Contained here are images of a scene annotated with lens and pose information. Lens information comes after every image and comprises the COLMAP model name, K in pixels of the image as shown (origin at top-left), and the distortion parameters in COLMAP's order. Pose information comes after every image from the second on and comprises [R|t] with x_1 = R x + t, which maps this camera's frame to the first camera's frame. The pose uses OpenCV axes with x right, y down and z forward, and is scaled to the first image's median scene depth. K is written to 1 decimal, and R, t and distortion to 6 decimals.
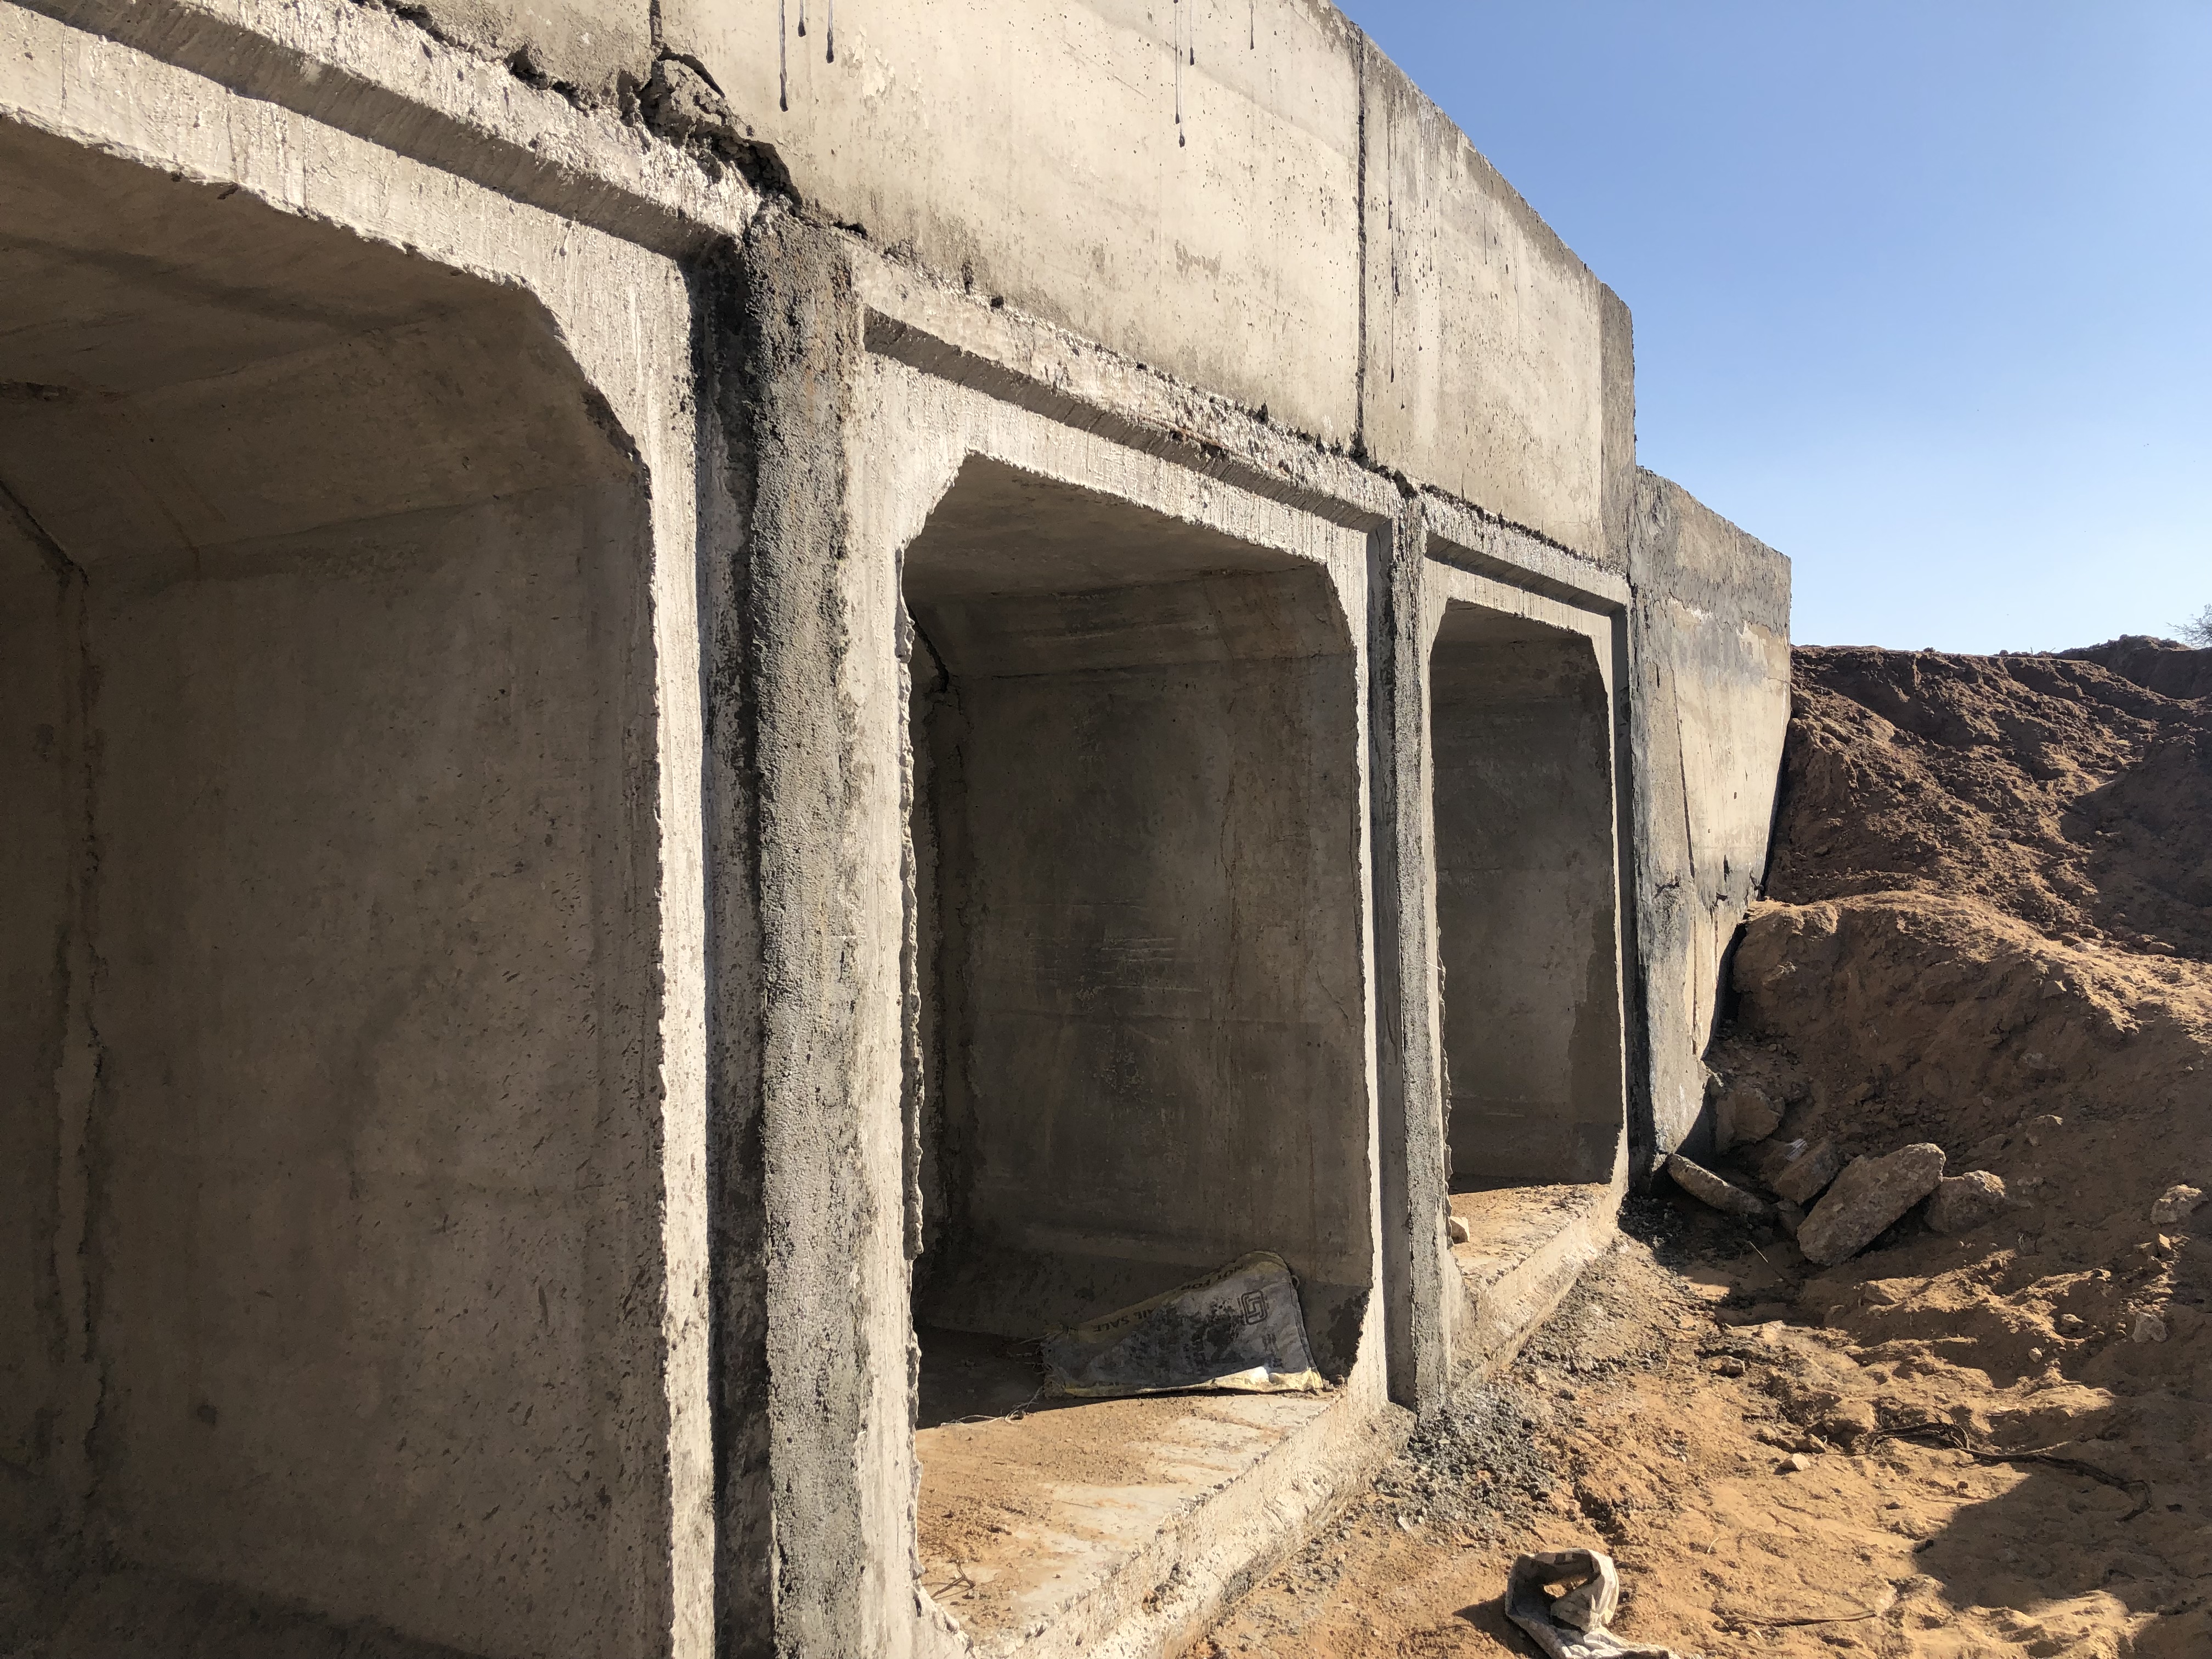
lens RADIAL K [[1803.2, 0, 1092.2], [0, 1803.2, 792.6], [0, 0, 1]] dist [0.025199, -0.020580]
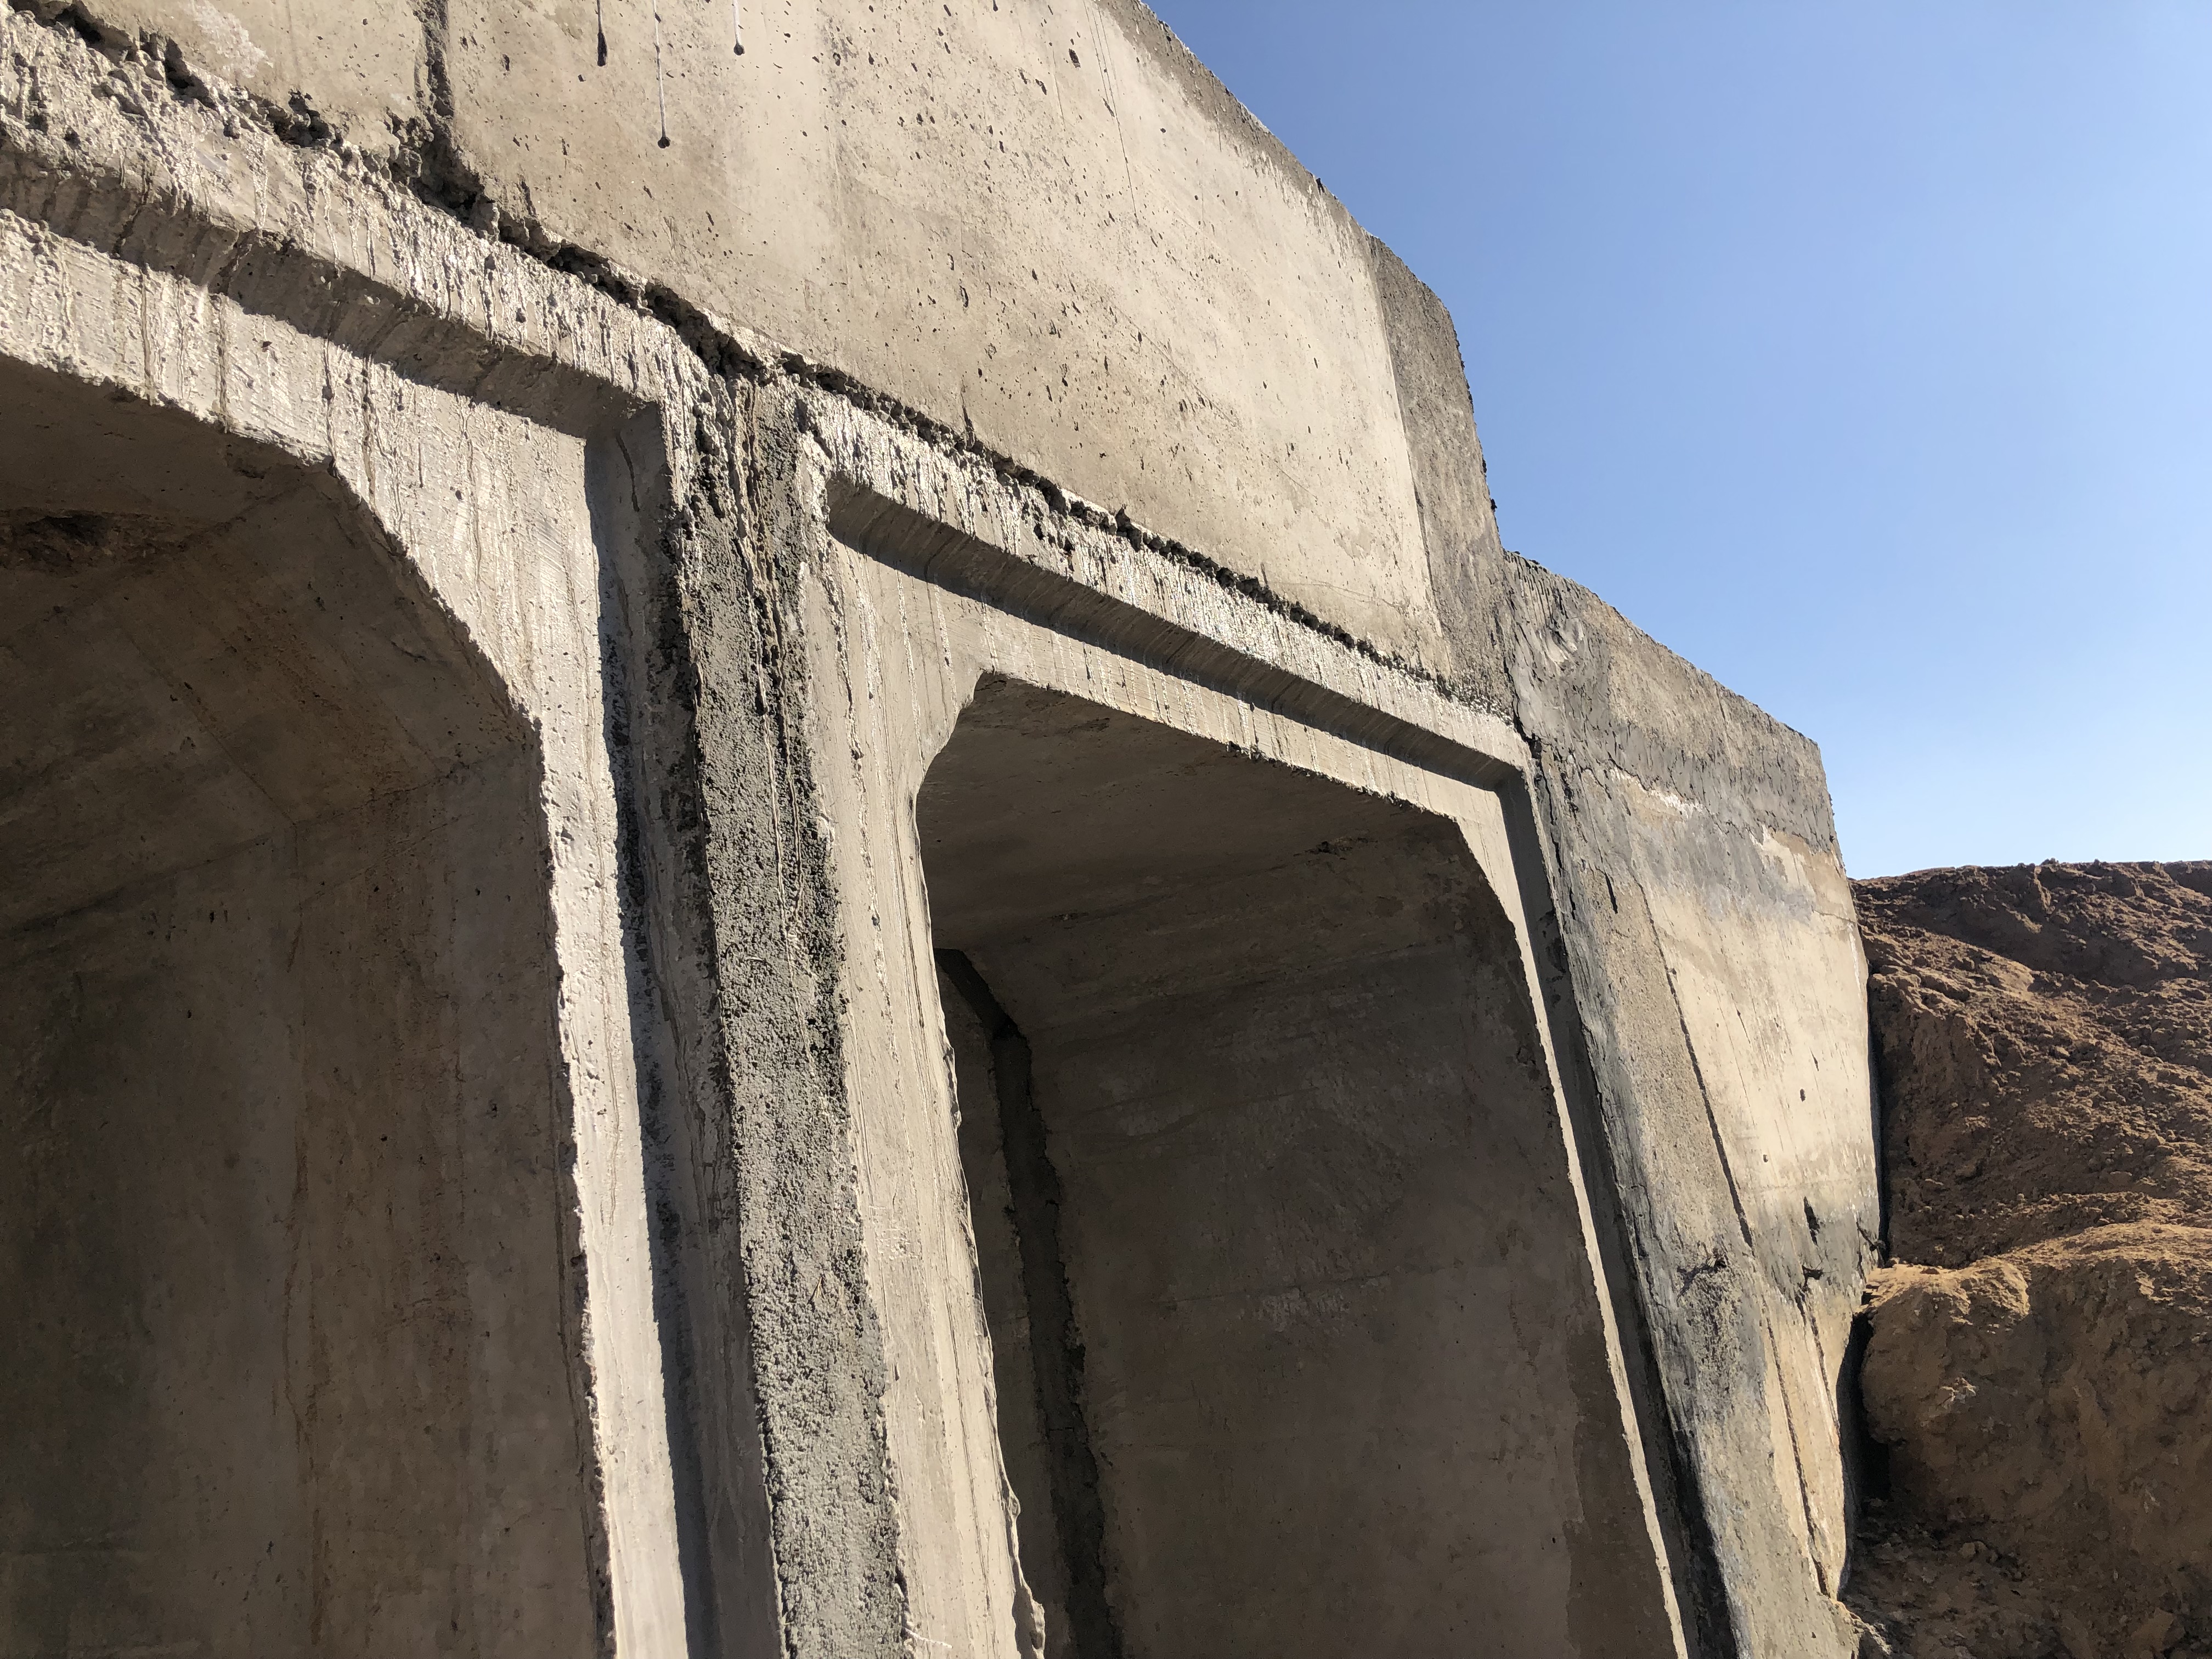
lens RADIAL K [[1803.2, 0, 1068.5], [0, 1803.2, 816.4], [0, 0, 1]] dist [0.025199, -0.020580]
pose [[0.990356, -0.134865, -0.031708, 0.263865], [0.124592, 0.967083, -0.221874, 0.027443], [0.060588, 0.215783, 0.974560, 0.687269]]
